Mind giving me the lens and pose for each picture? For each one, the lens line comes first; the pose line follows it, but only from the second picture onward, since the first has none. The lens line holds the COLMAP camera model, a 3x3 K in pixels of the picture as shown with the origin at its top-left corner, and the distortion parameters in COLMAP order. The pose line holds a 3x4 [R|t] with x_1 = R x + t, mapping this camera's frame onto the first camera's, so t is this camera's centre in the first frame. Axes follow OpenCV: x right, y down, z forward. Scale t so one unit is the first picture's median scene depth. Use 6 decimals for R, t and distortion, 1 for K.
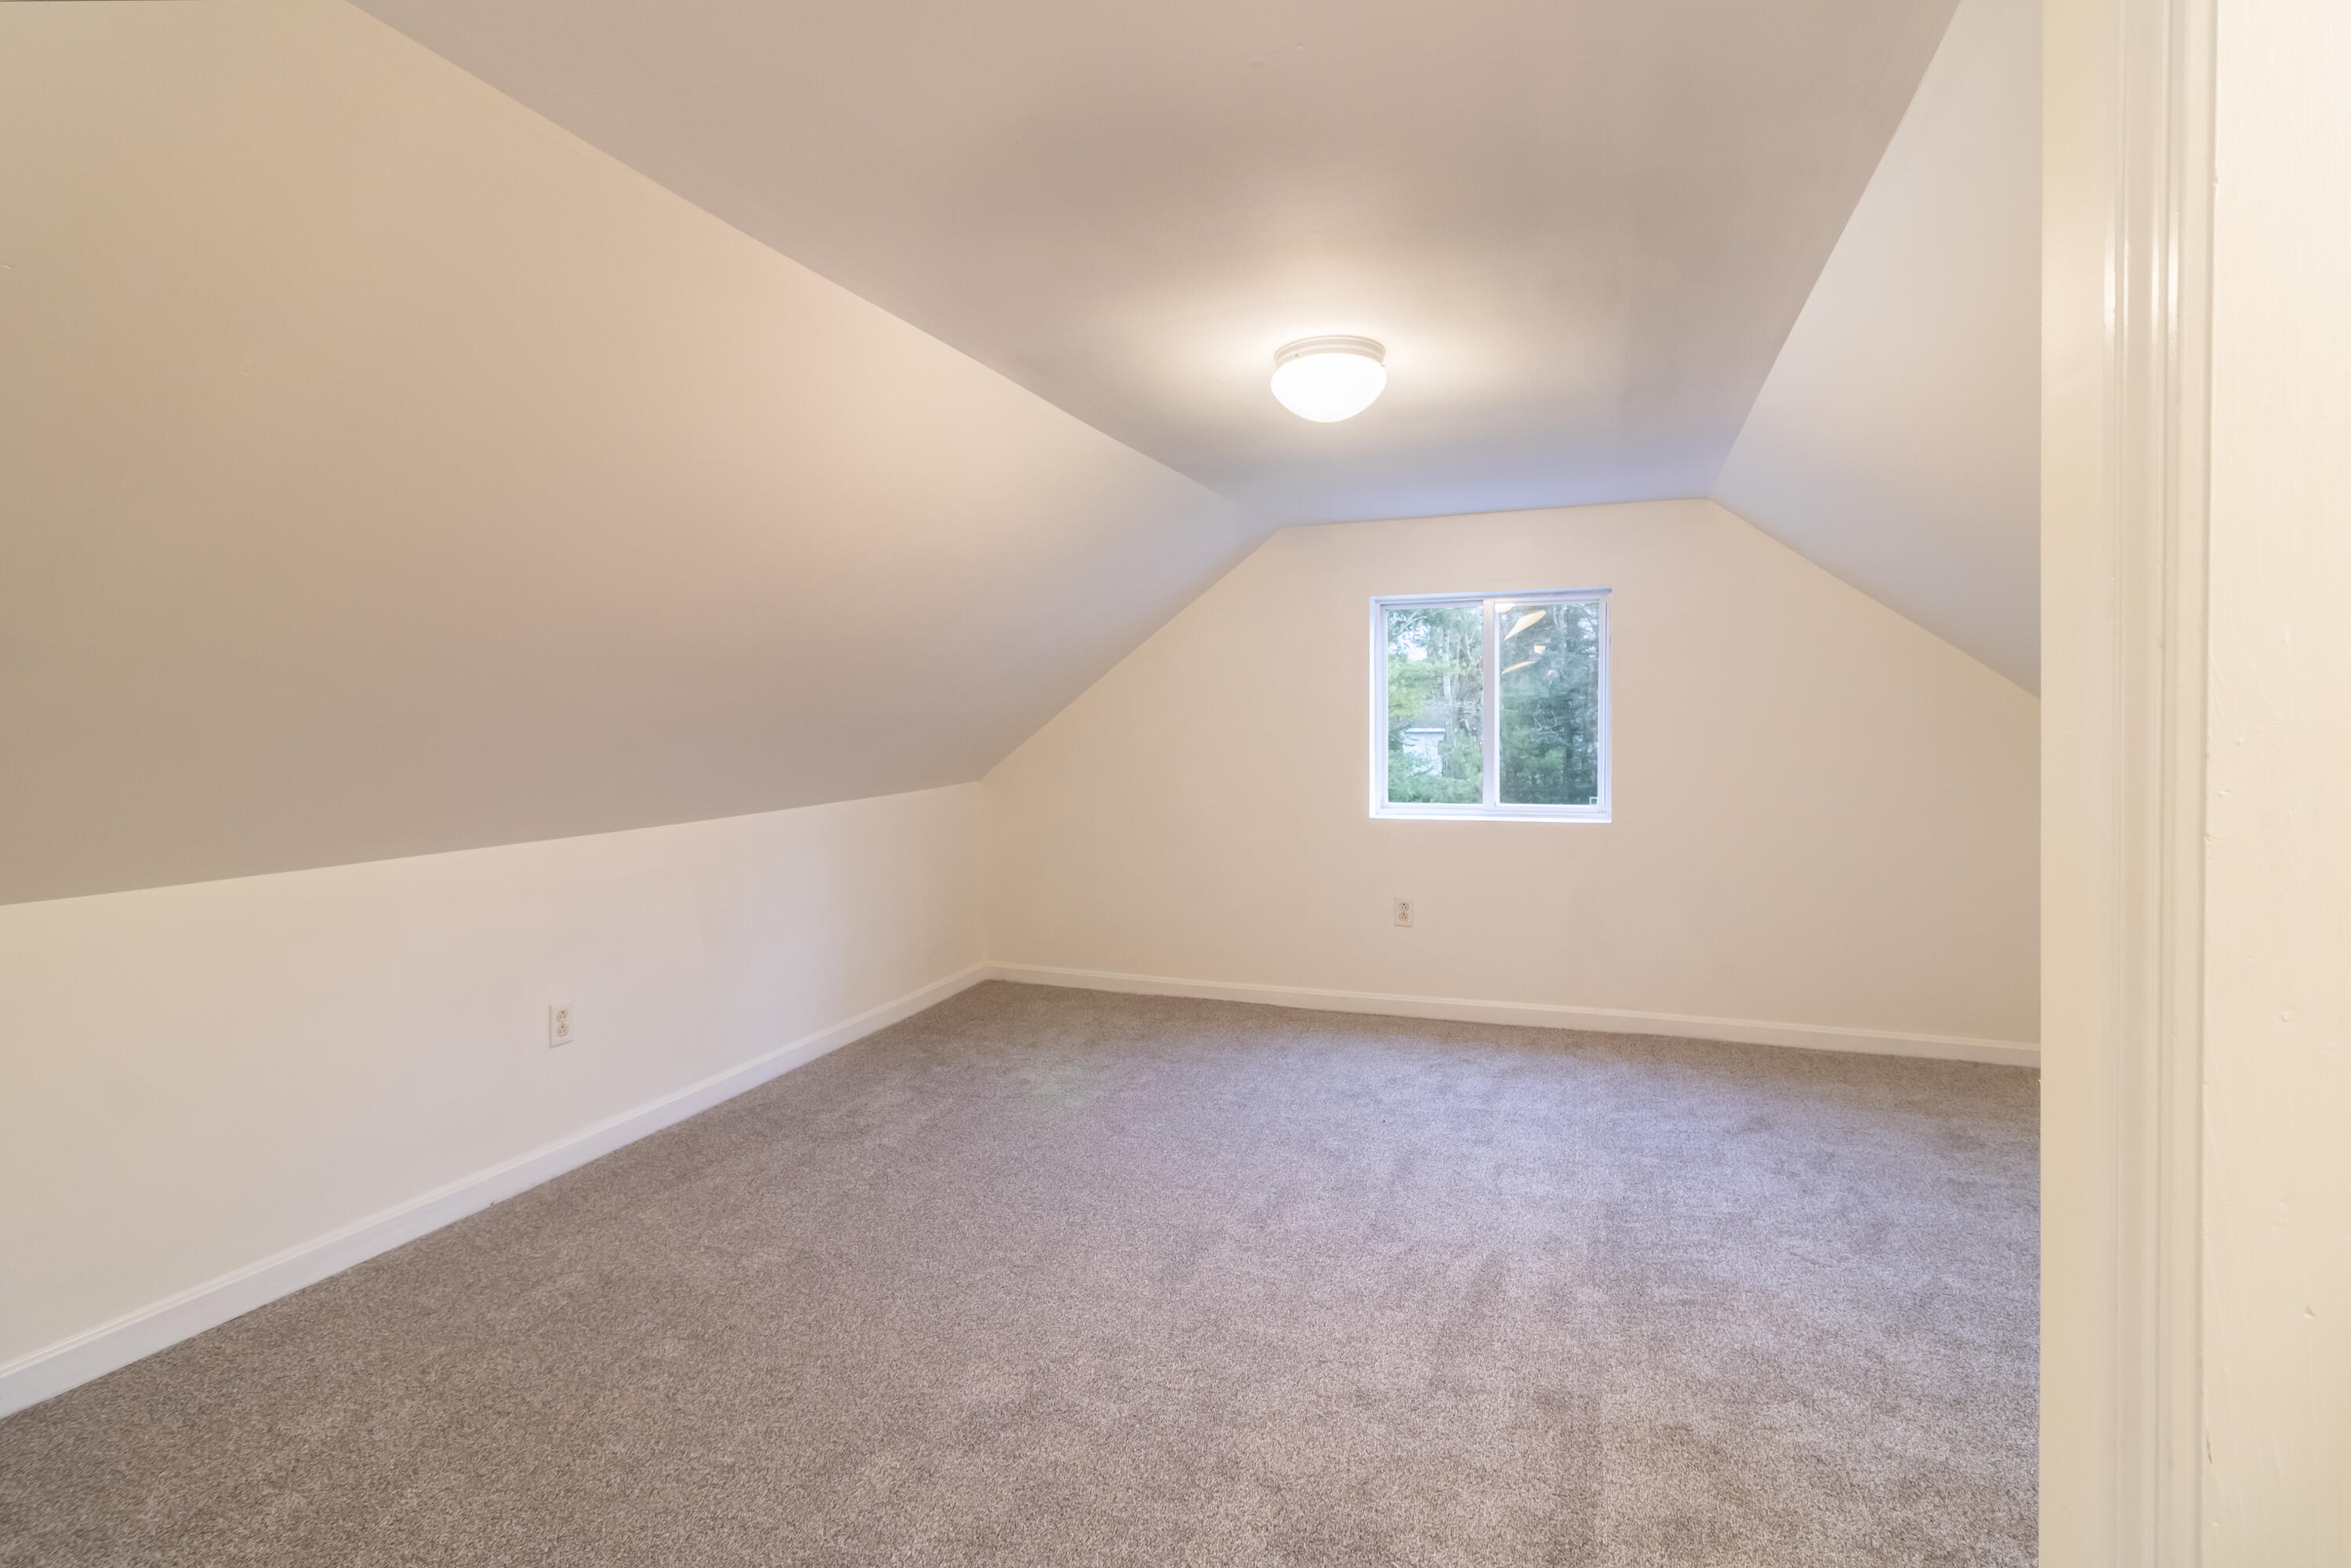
lens RADIAL K [[1055.5, 0, 1177.4], [0, 1055.5, 745.9], [0, 0, 1]] dist [0.001750, 0.000225]
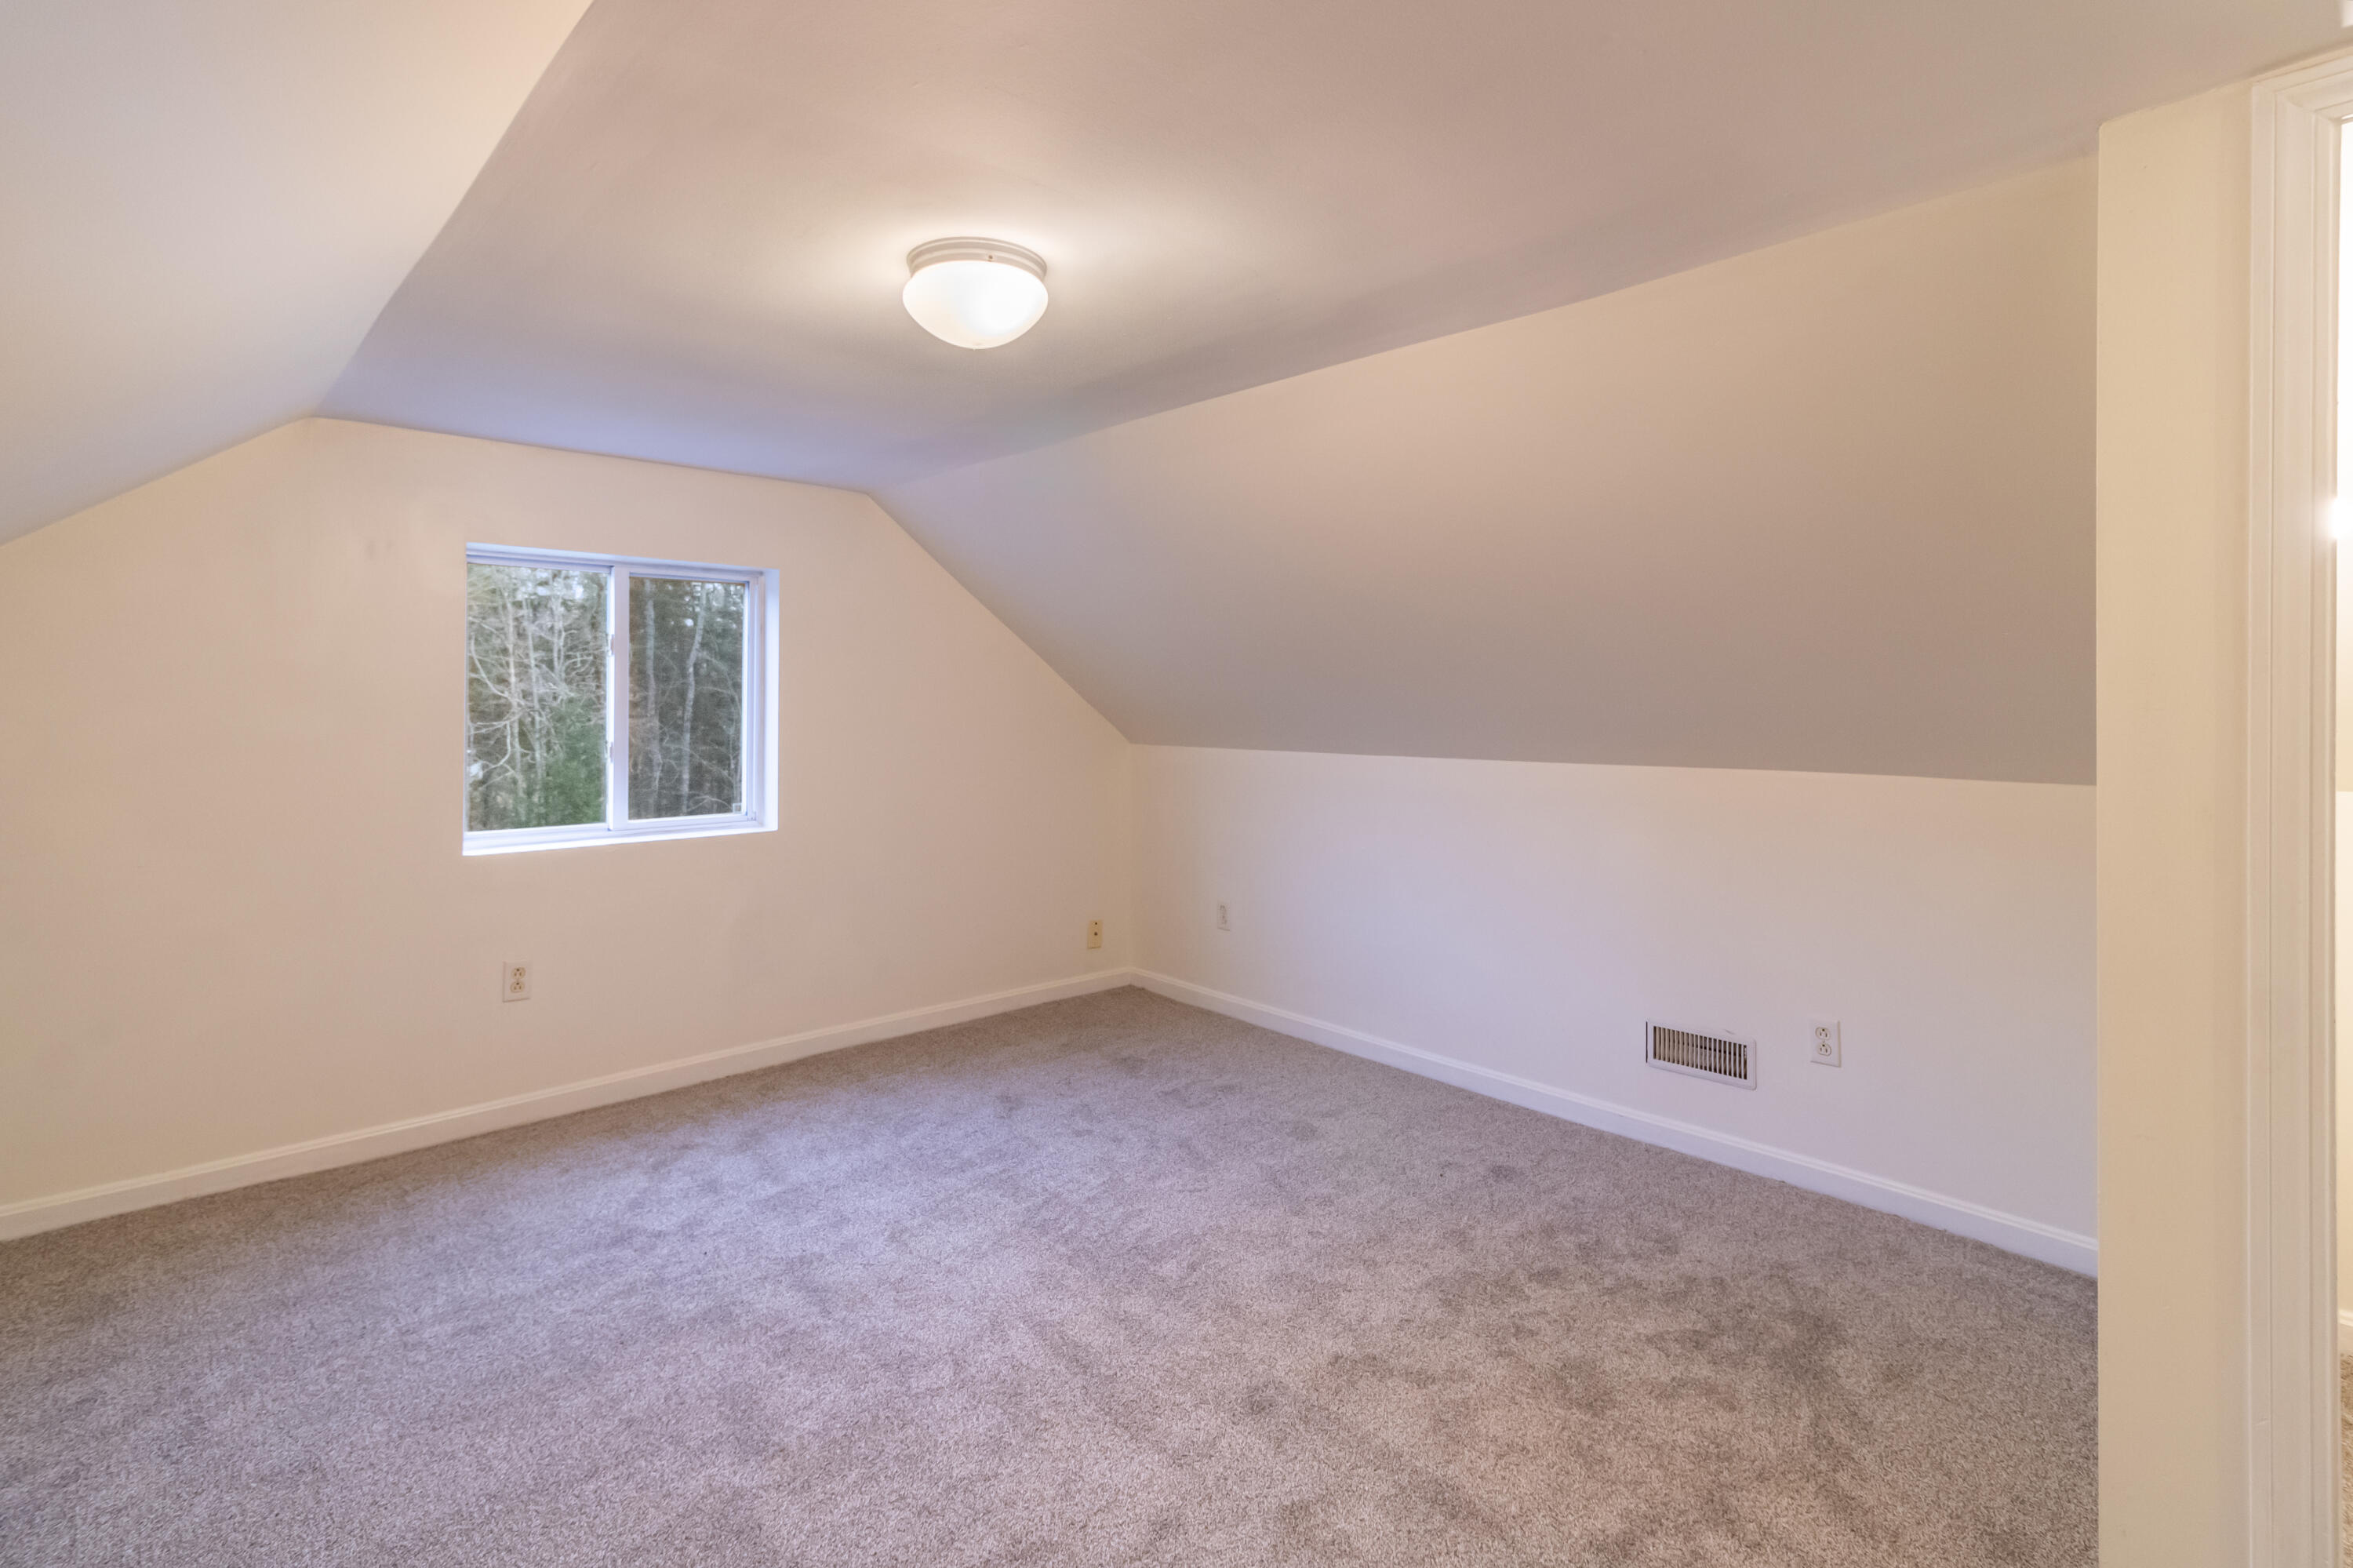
lens RADIAL K [[1105.0, 0, 1180.6], [0, 1105.0, 724.3], [0, 0, 1]] dist [-0.000300, -0.000079]
pose [[0.451253, -0.000531, 0.892396, -0.398956], [0.015756, 0.999849, -0.007373, -0.008707], [-0.892257, 0.017388, 0.451193, 0.385972]]
